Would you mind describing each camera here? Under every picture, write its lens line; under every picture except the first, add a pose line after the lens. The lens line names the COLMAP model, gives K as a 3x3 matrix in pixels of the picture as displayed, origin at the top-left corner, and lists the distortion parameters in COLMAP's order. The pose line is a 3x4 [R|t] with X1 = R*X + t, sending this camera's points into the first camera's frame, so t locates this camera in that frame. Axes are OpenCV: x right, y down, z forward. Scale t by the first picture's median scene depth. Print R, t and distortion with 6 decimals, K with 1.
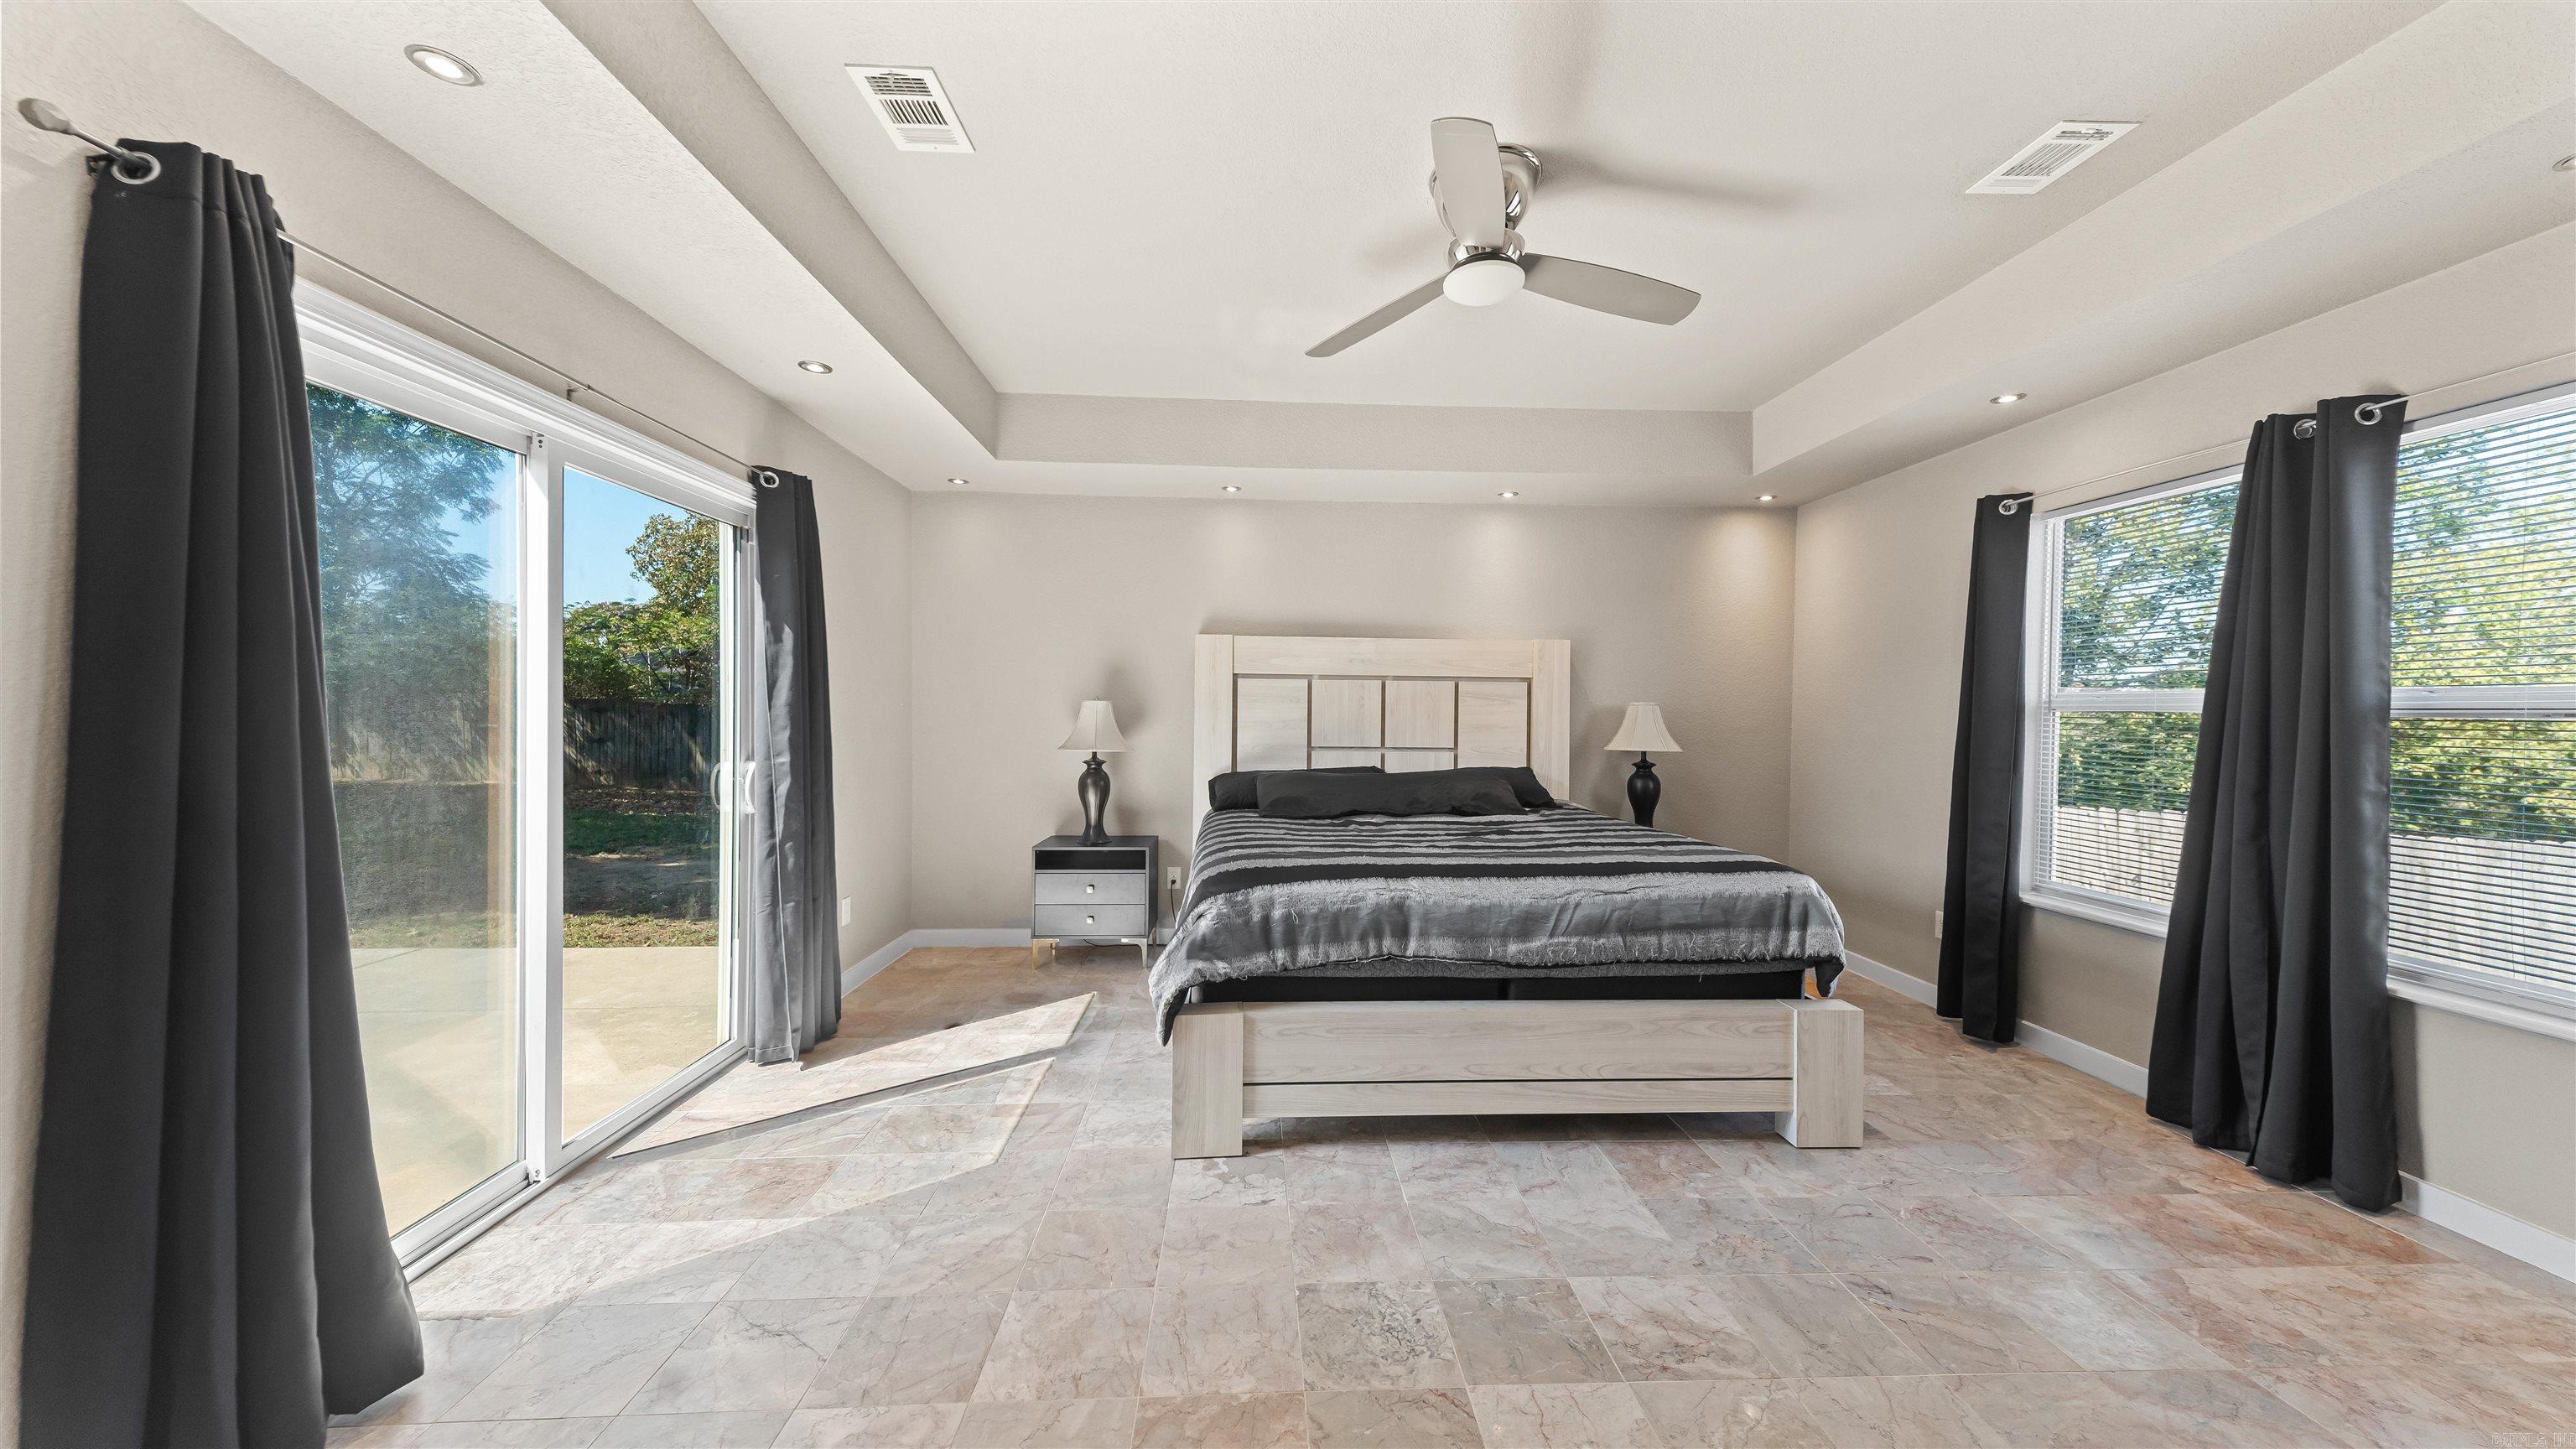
lens RADIAL K [[885.7, 0, 1278.7], [0, 885.7, 727.3], [0, 0, 1]] dist [0.018758, -0.004889]
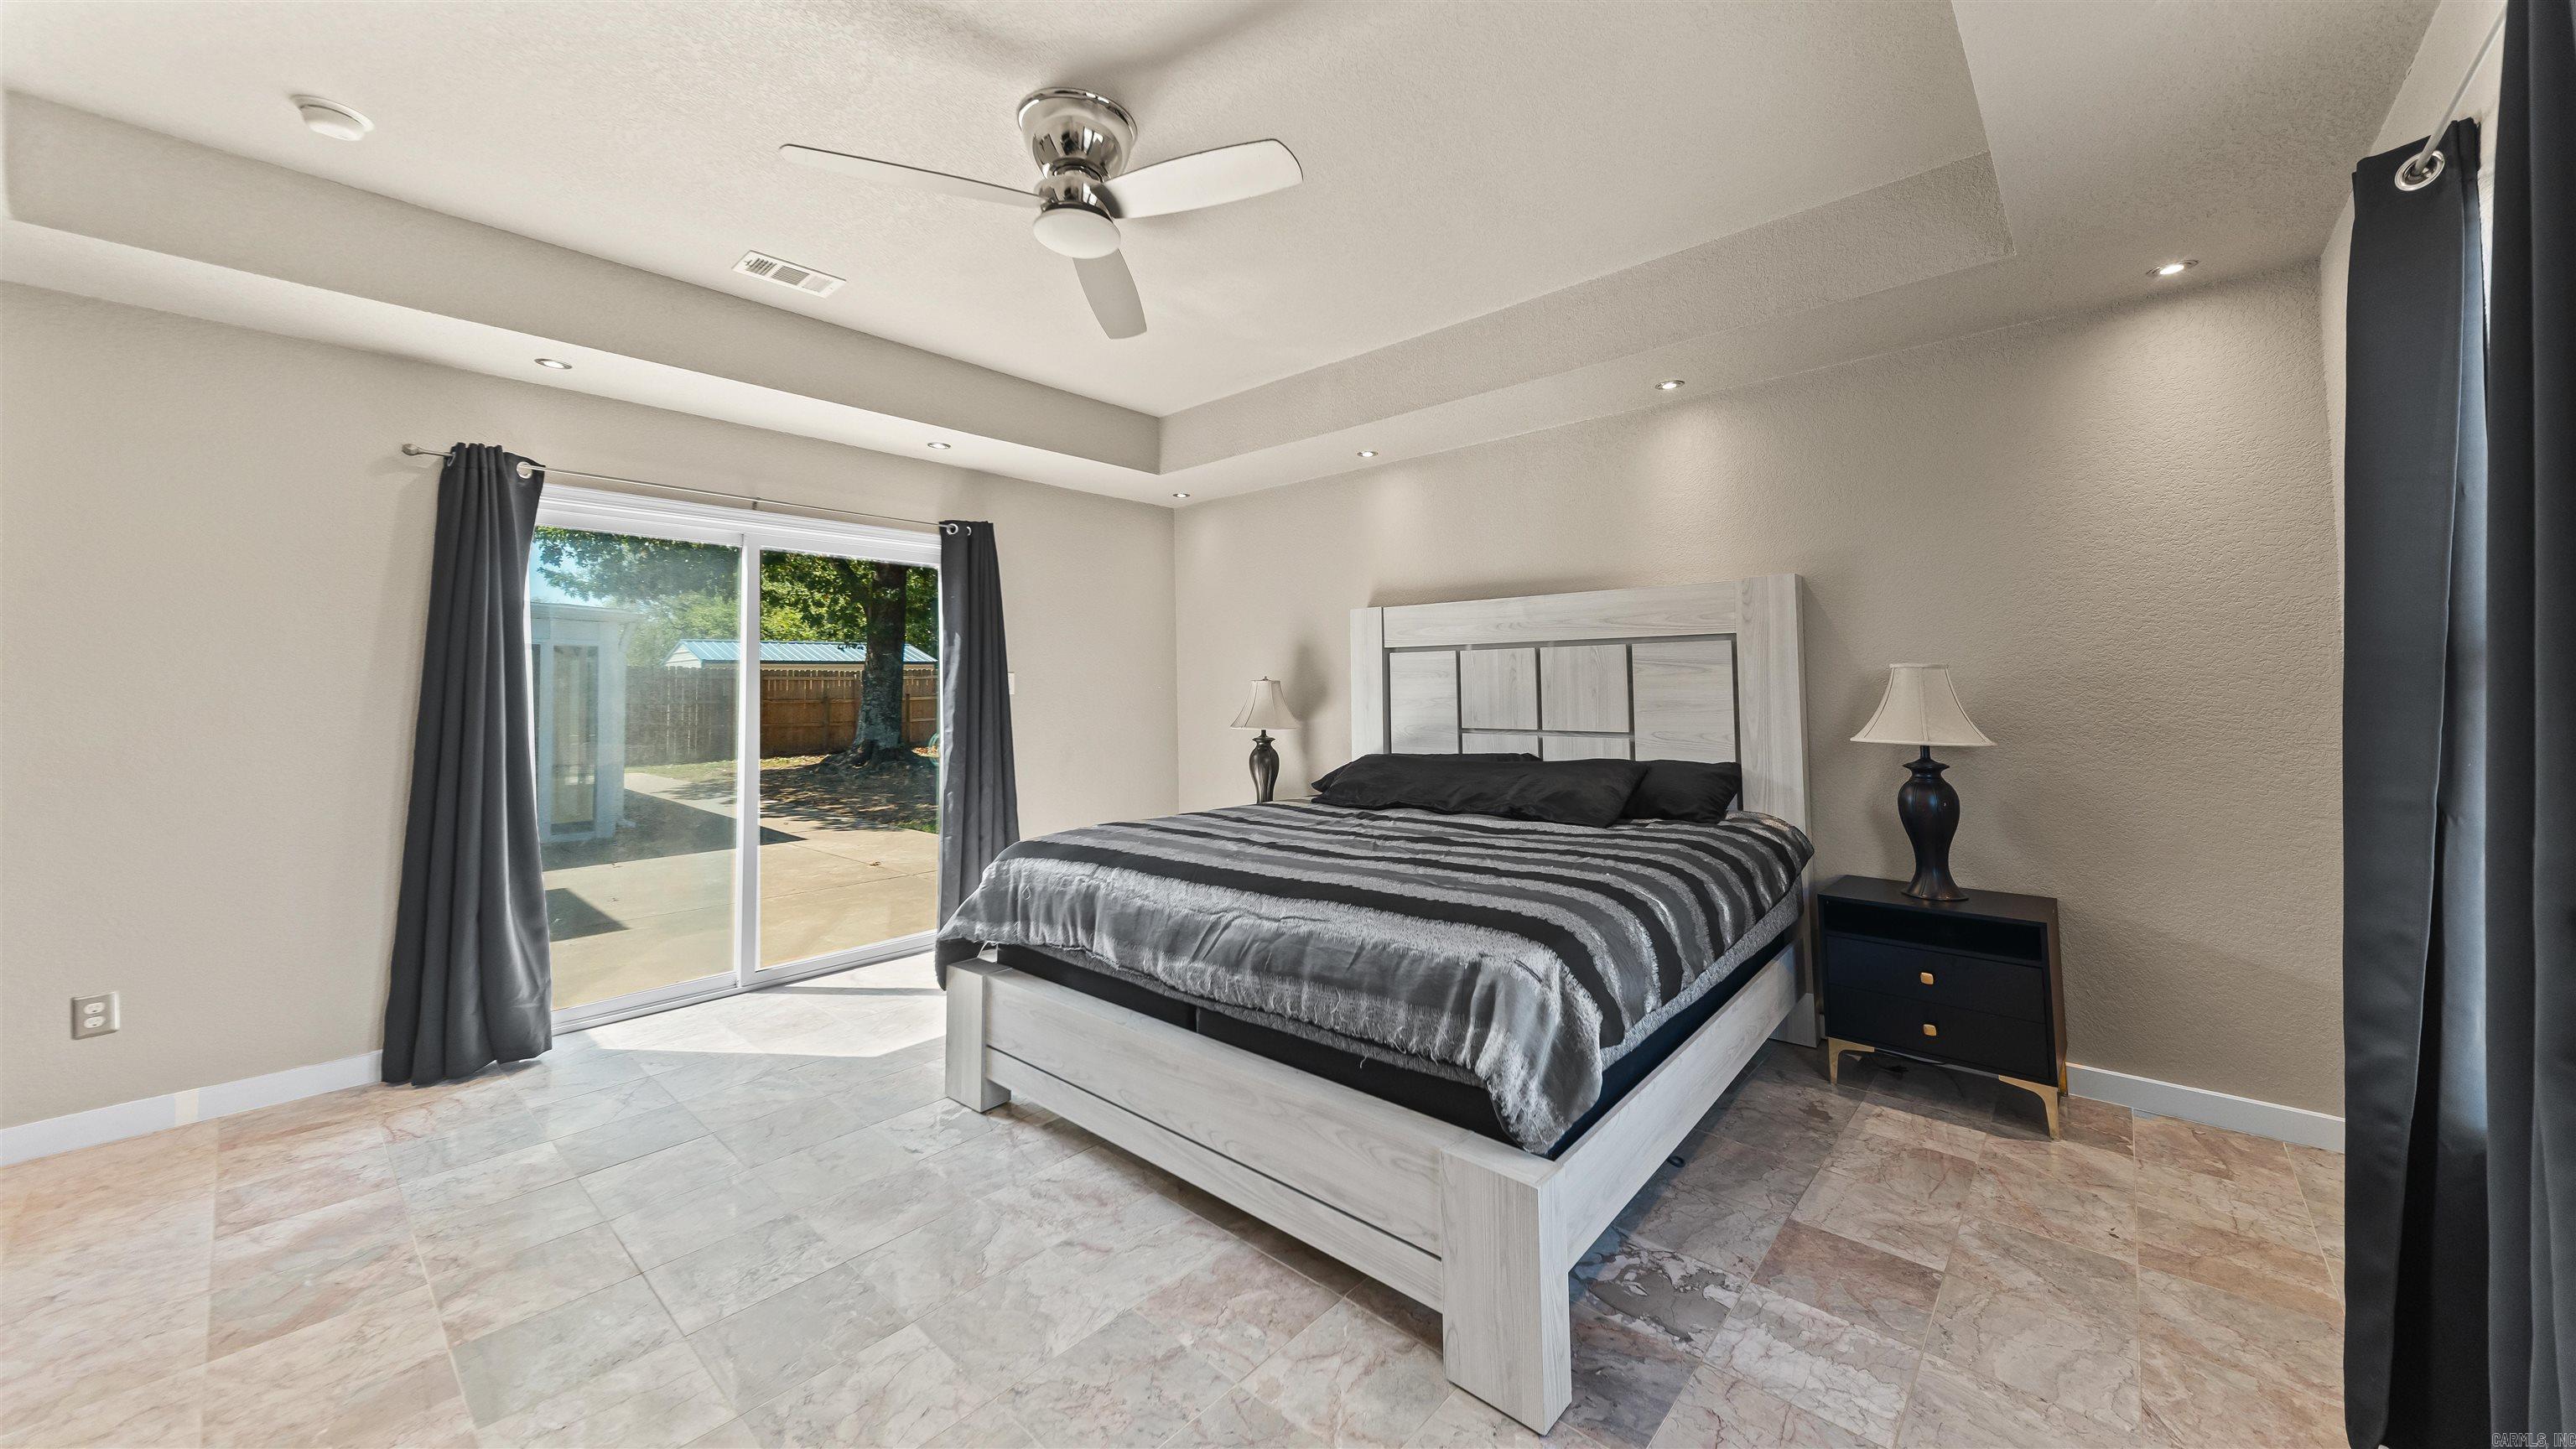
lens RADIAL K [[885.7, 0, 1237.8], [0, 885.7, 660.1], [0, 0, 1]] dist [0.018758, -0.004889]
pose [[0.718785, -0.039925, -0.694085, 0.717168], [0.003322, 0.998536, -0.053997, 0.002193], [0.695225, 0.036507, 0.717865, 0.332680]]
